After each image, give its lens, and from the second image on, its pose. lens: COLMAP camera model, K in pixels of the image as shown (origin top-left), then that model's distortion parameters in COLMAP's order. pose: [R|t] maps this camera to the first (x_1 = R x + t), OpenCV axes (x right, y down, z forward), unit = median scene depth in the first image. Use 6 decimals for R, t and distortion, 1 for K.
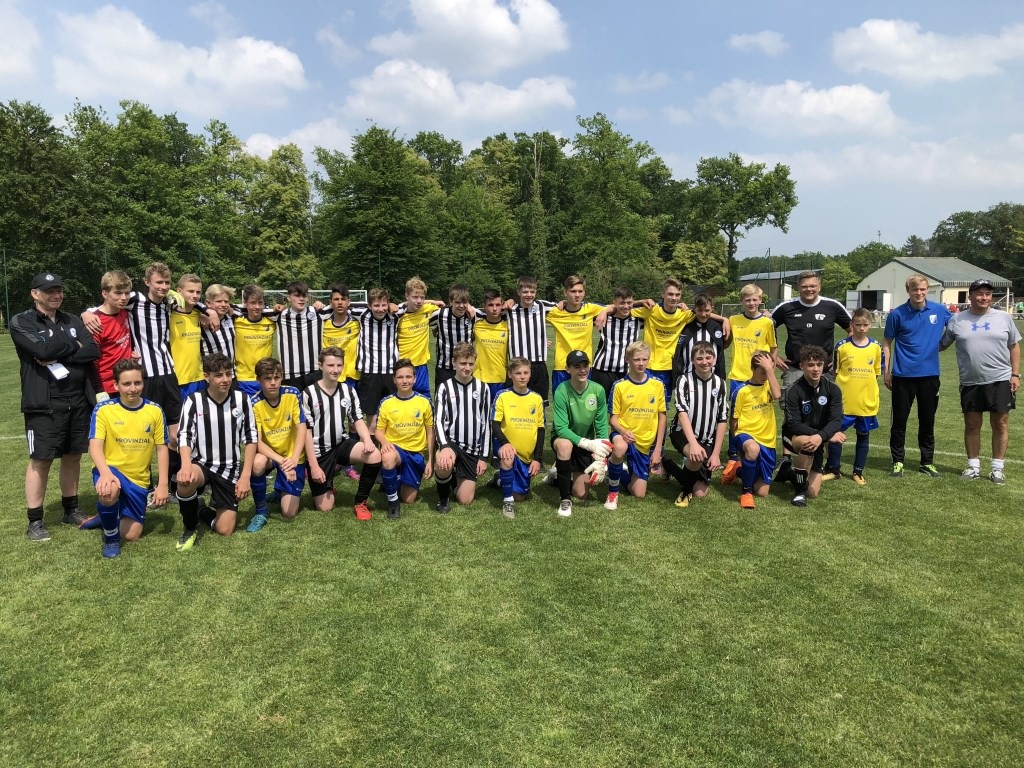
lens RADIAL K [[835.7, 0, 501.4], [0, 835.7, 381.7], [0, 0, 1]] dist [0.049467, -0.091241]
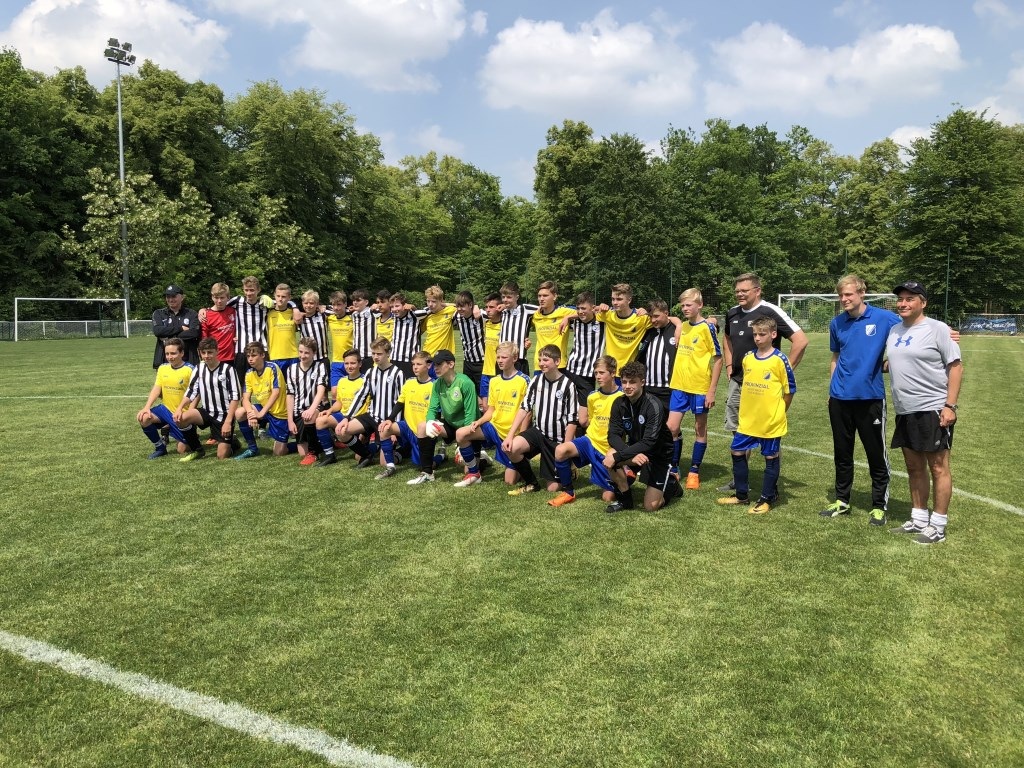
lens RADIAL K [[835.7, 0, 501.4], [0, 835.7, 381.7], [0, 0, 1]] dist [0.049467, -0.091241]
pose [[0.747714, 0.066929, -0.660639, 0.080682], [-0.069862, 0.997315, 0.021968, -0.001743], [0.660335, 0.029728, 0.750382, 0.015616]]
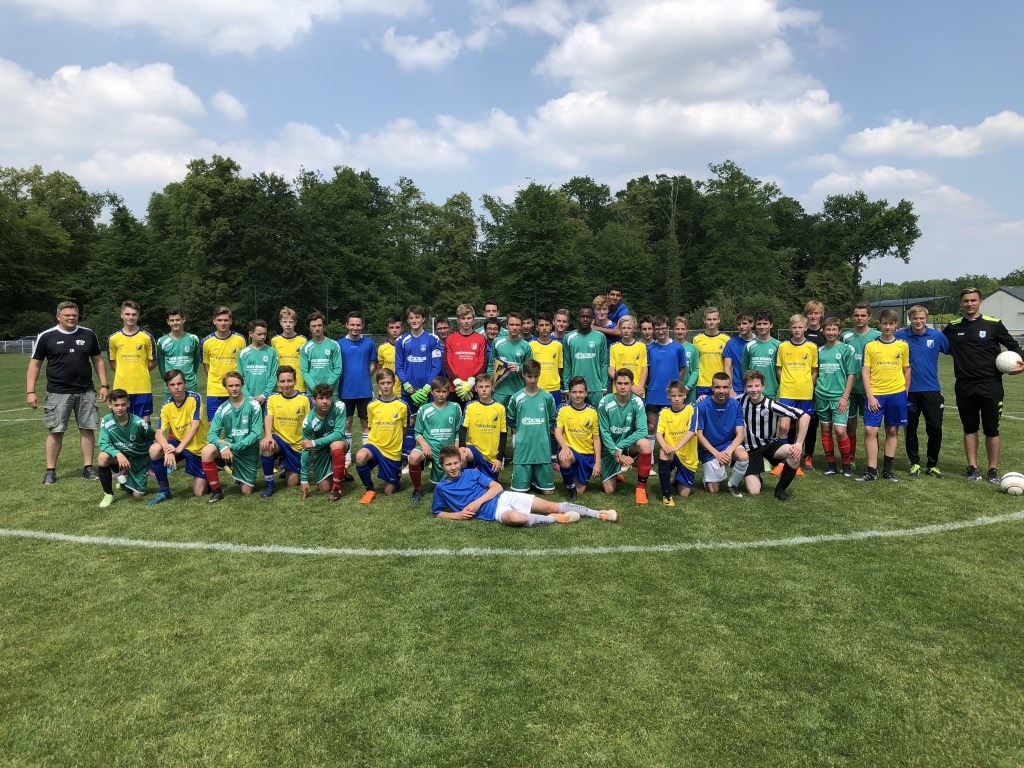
lens RADIAL K [[849.9, 0, 506.1], [0, 849.9, 384.0], [0, 0, 1]] dist [0.060659, -0.119765]
pose [[0.985335, 0.014493, -0.170016, 0.020936], [-0.018987, 0.999511, -0.024838, 0.017261], [0.169573, 0.027702, 0.985128, -0.189800]]
